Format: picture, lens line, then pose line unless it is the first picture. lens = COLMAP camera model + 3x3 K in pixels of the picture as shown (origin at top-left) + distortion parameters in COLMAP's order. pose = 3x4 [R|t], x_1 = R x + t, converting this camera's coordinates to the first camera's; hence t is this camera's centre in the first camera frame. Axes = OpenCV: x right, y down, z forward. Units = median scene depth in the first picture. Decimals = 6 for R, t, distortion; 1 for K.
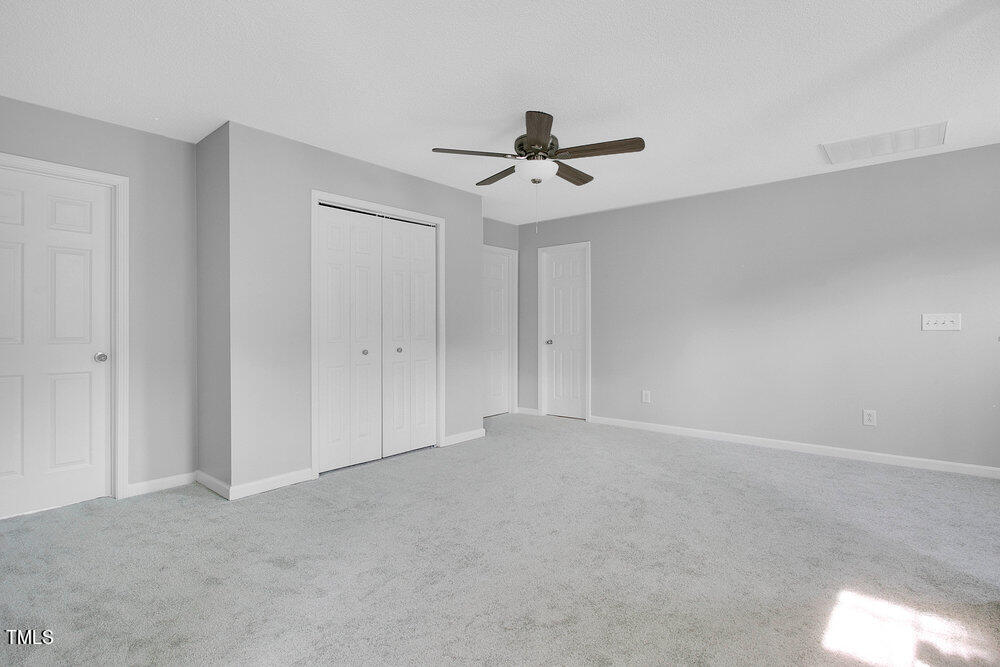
lens RADIAL K [[493.8, 0, 497.3], [0, 493.8, 329.5], [0, 0, 1]] dist [-0.037267, 0.000107]
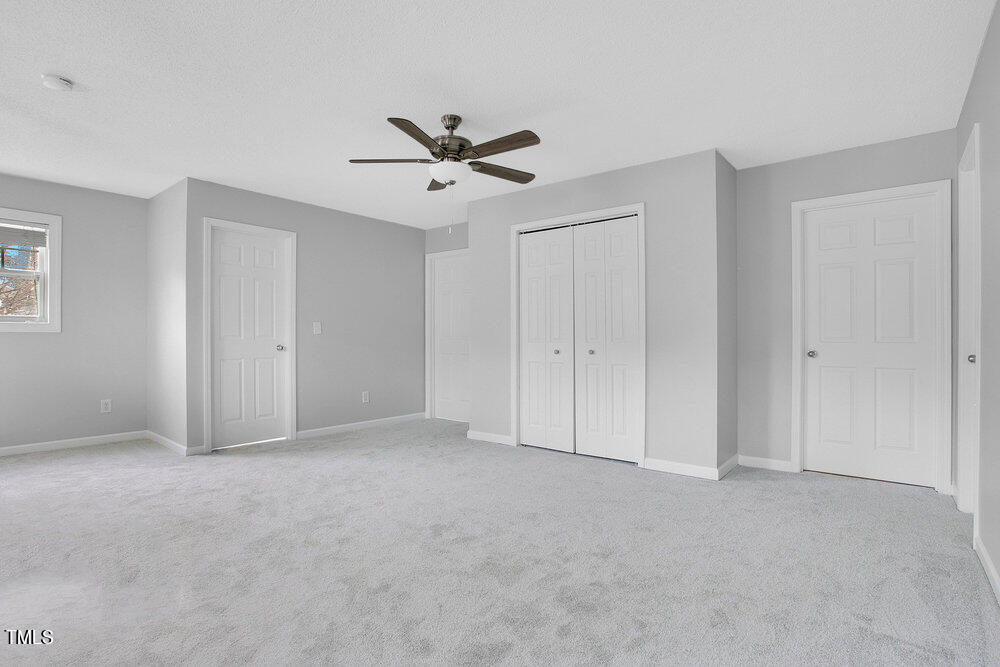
lens RADIAL K [[493.8, 0, 497.3], [0, 493.8, 329.5], [0, 0, 1]] dist [-0.037267, 0.000107]
pose [[0.043936, -0.005282, -0.999020, 0.835541], [-0.007166, 0.999959, -0.005602, 0.003486], [0.999009, 0.007405, 0.043896, 0.798772]]
